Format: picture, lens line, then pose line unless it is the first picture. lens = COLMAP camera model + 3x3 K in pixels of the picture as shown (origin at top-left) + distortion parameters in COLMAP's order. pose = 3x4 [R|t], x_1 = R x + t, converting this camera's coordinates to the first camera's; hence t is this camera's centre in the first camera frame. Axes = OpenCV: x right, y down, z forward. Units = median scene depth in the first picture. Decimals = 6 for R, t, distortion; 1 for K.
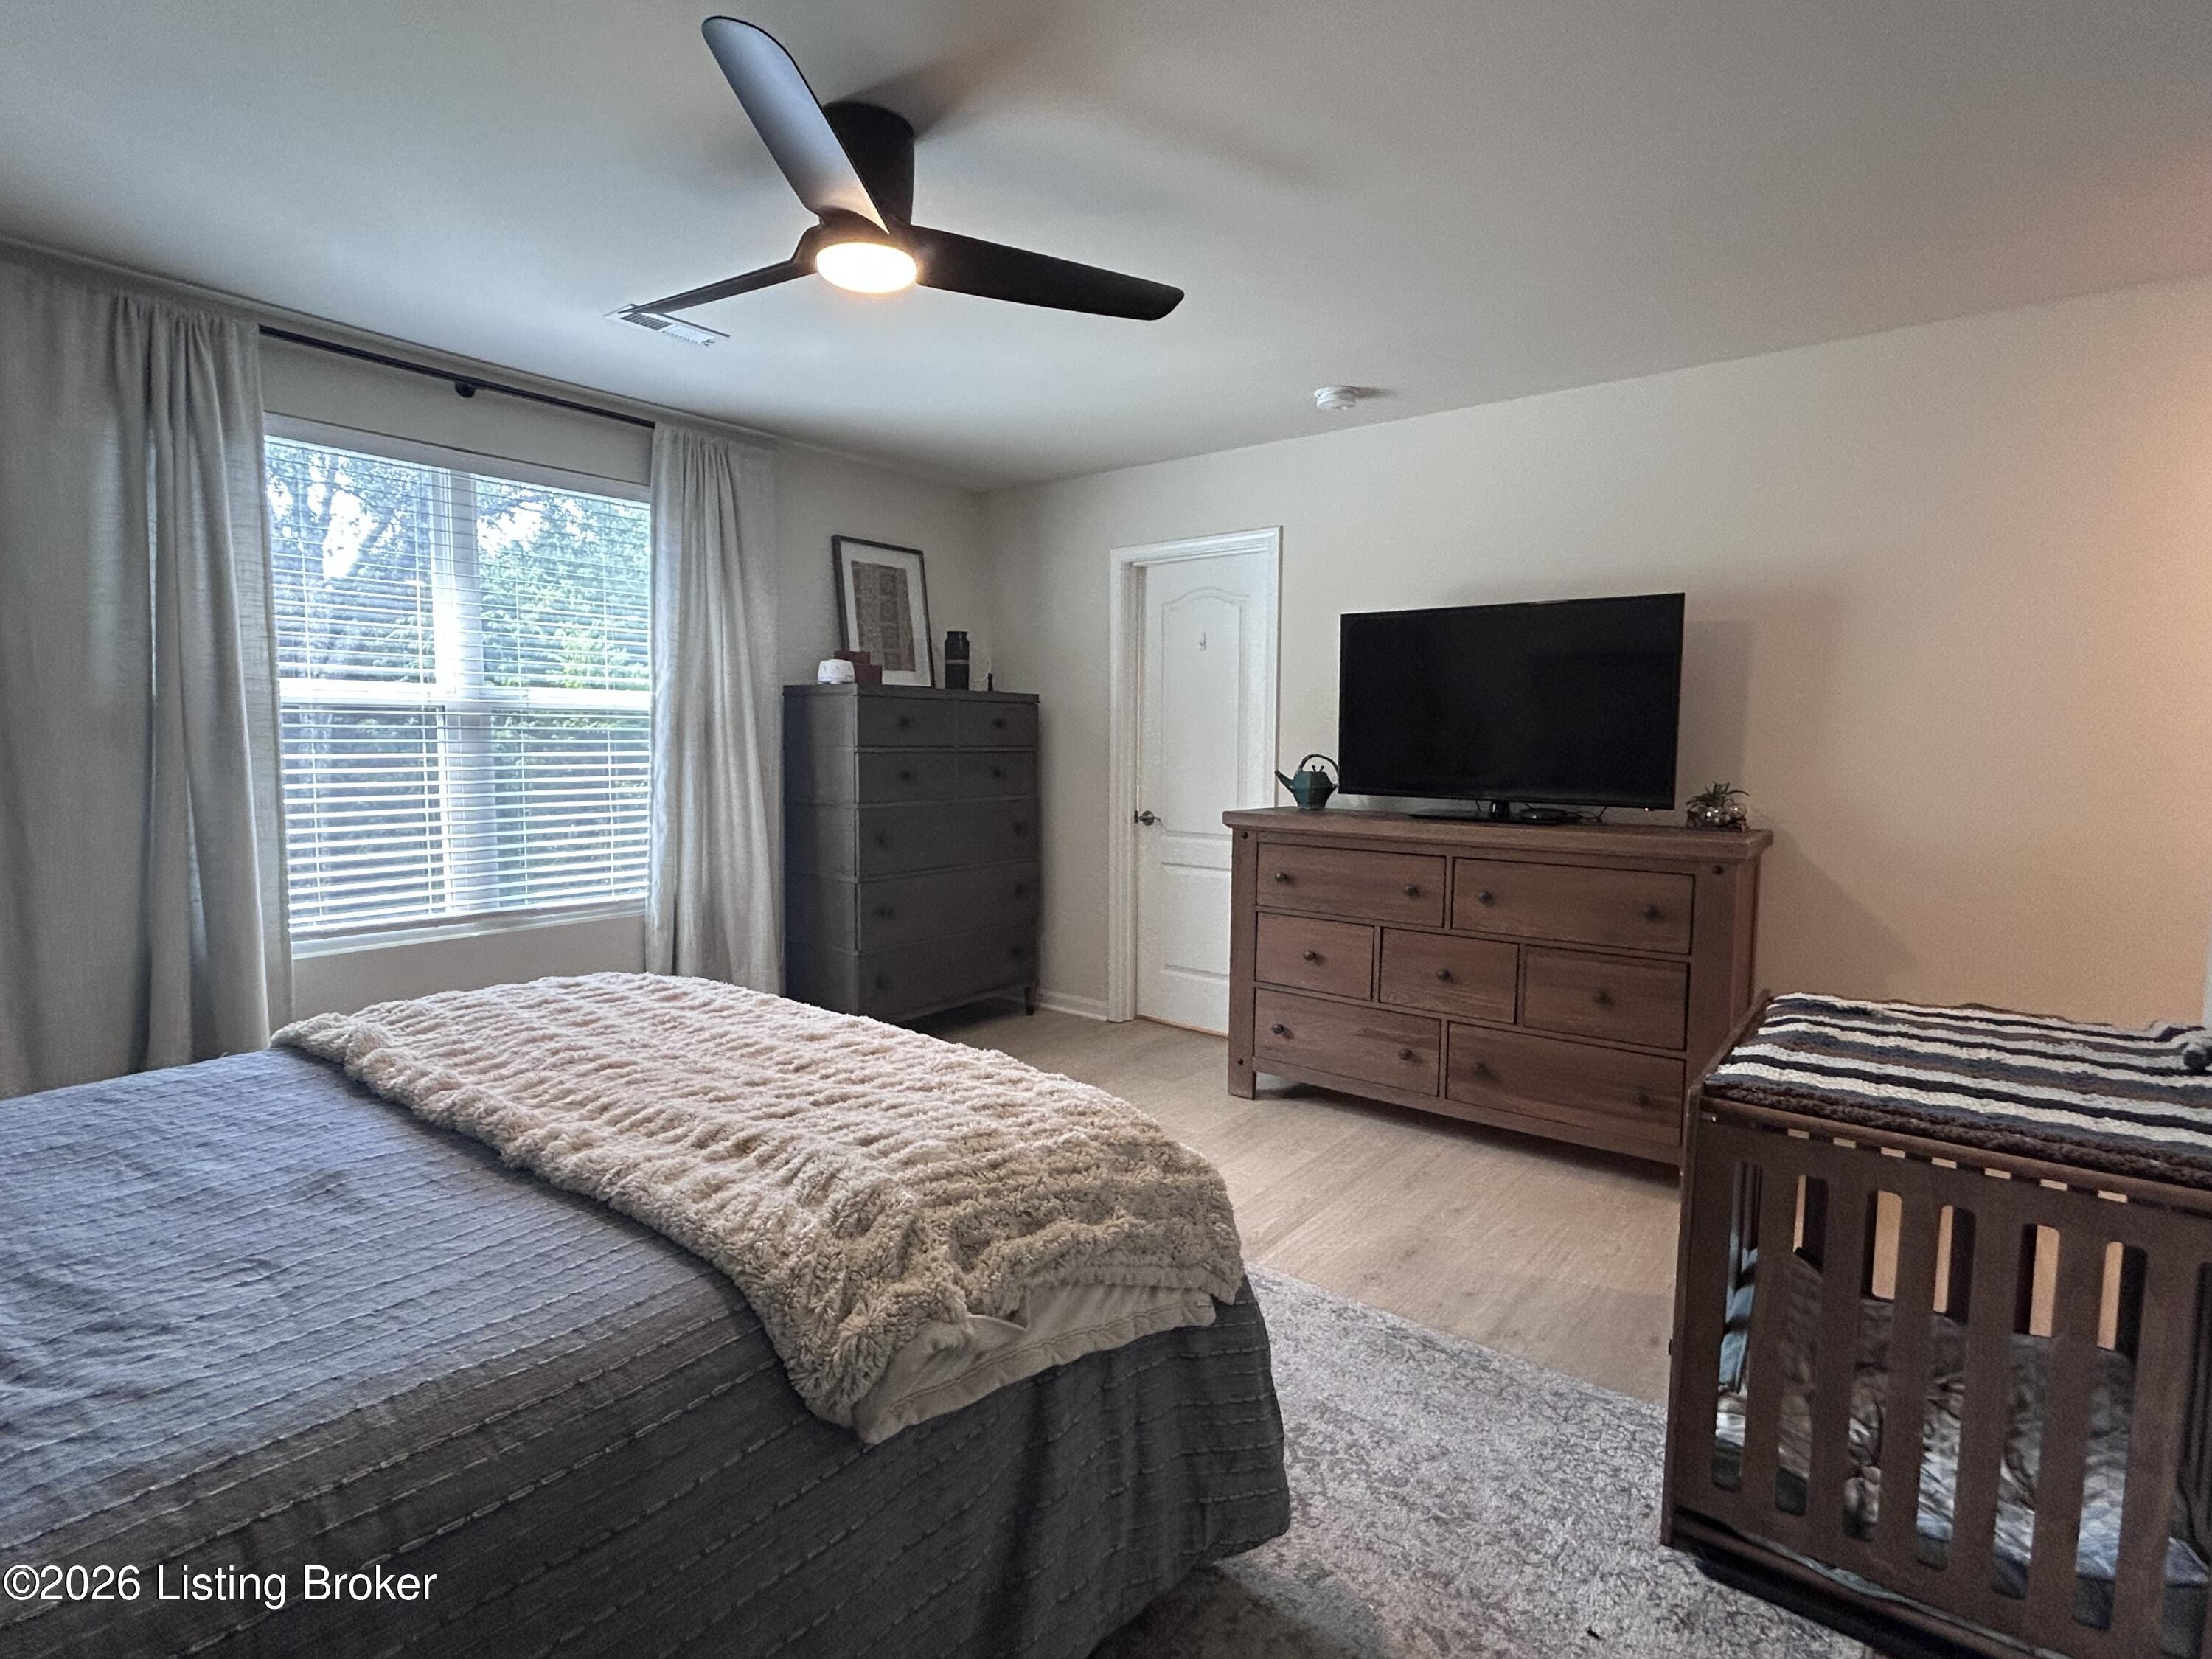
lens RADIAL K [[1088.2, 0, 1109.9], [0, 1088.2, 828.0], [0, 0, 1]] dist [-0.000323, 0.000280]
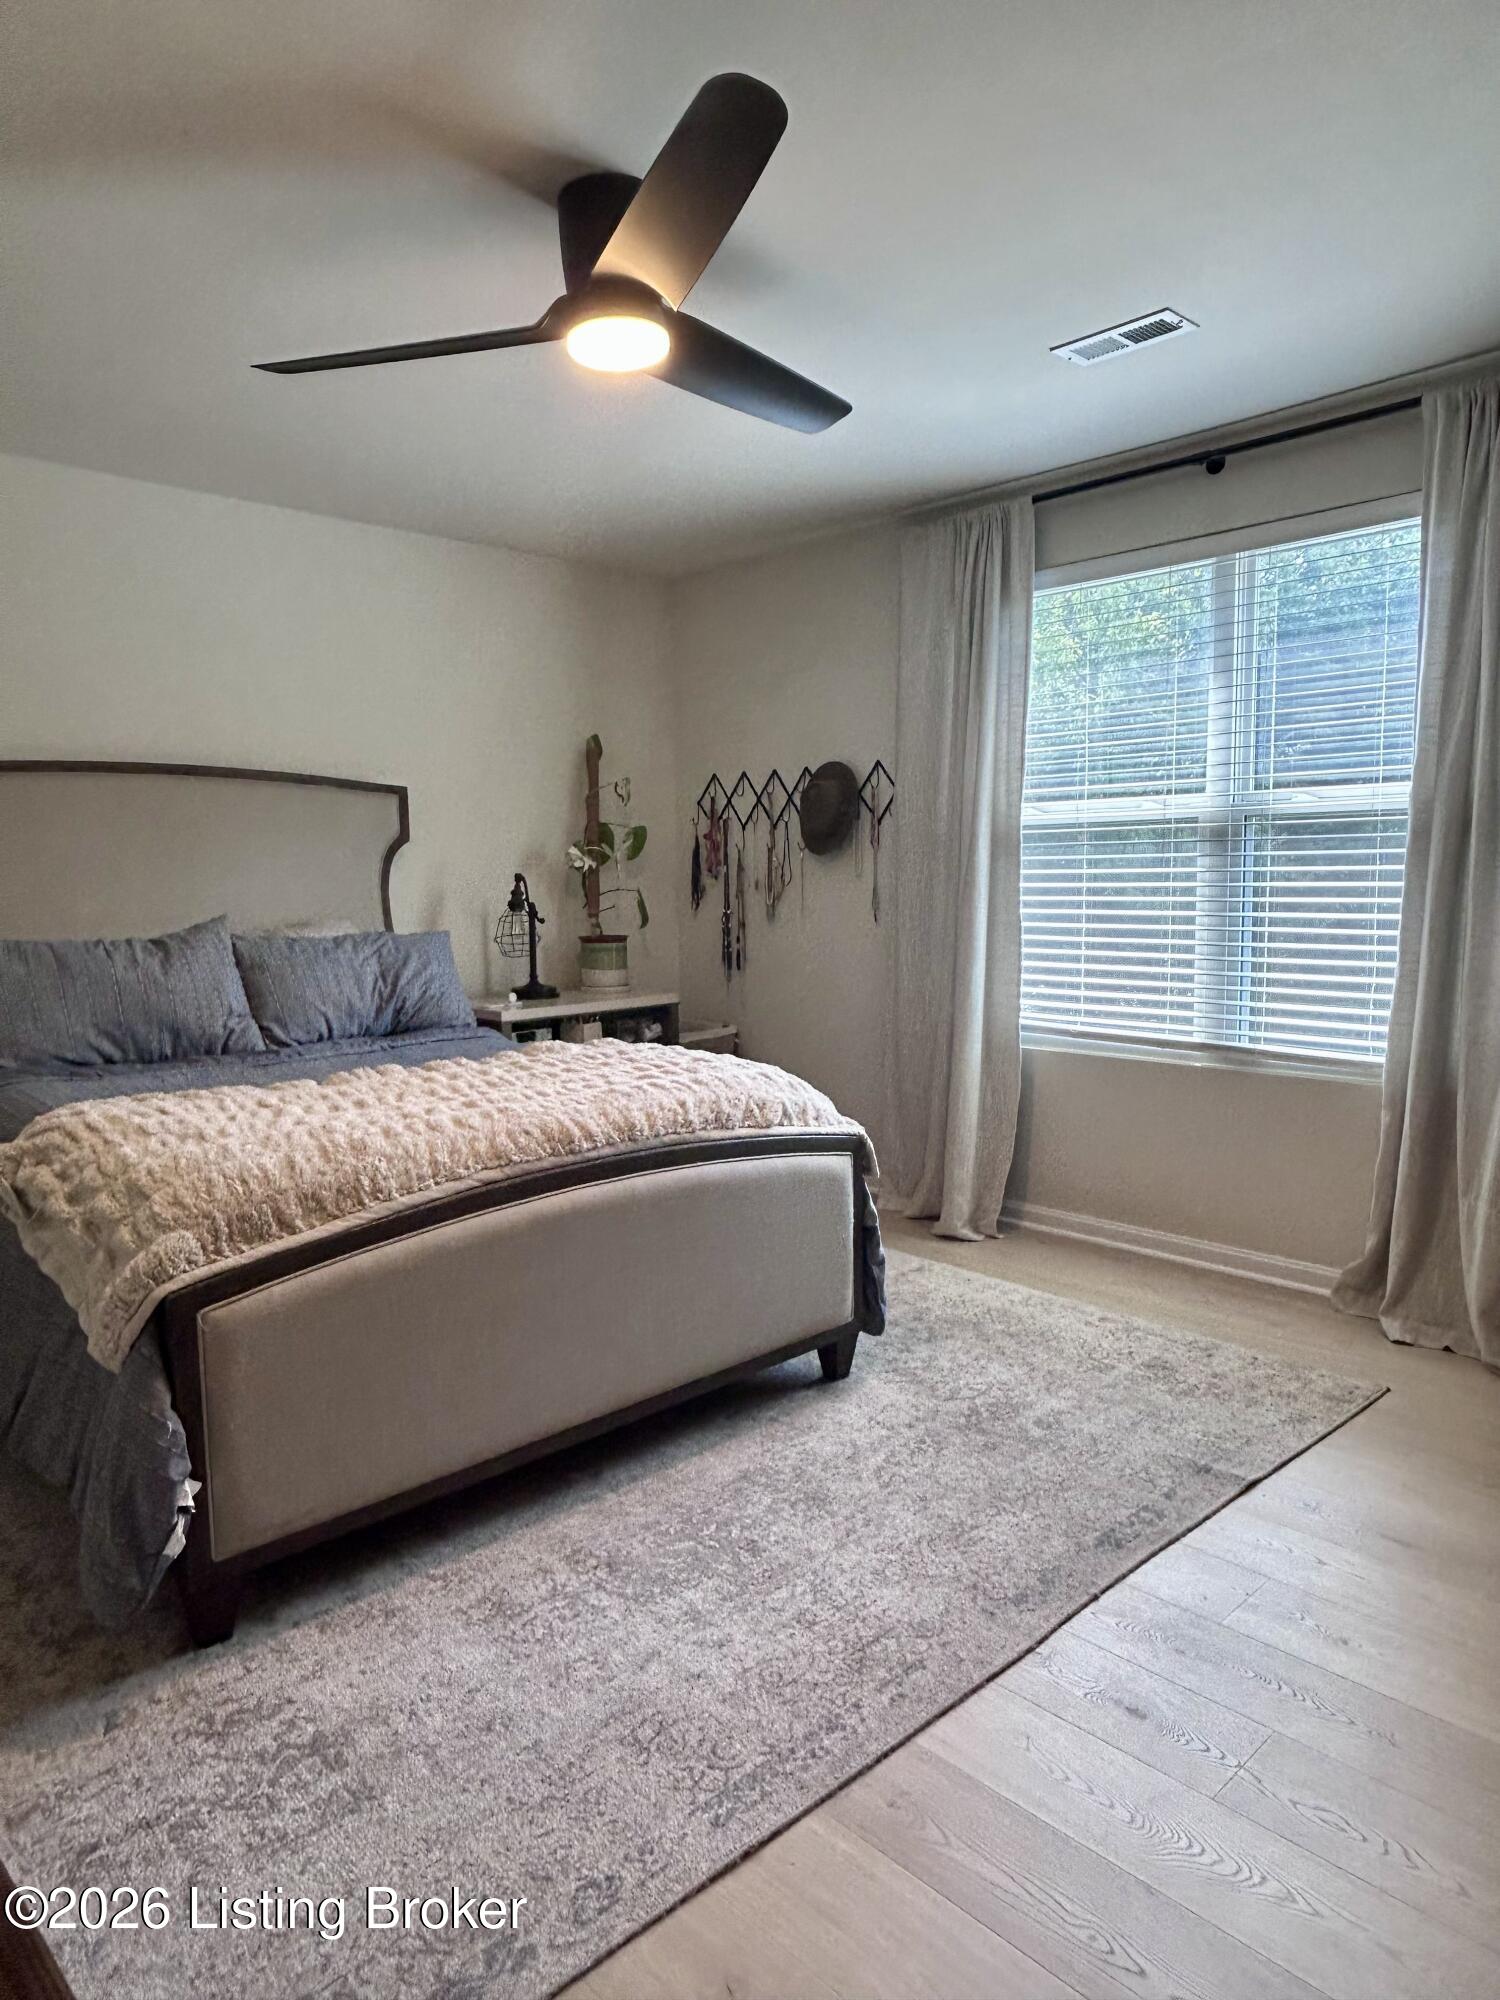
lens RADIAL K [[1285.2, 0, 753.7], [0, 1285.2, 1000.1], [0, 0, 1]] dist [0.028269, 0.001714]
pose [[-0.138205, 0.101330, -0.985206, 0.548667], [-0.068016, 0.991433, 0.111512, -0.053341], [0.988065, 0.082421, -0.130129, 0.766880]]
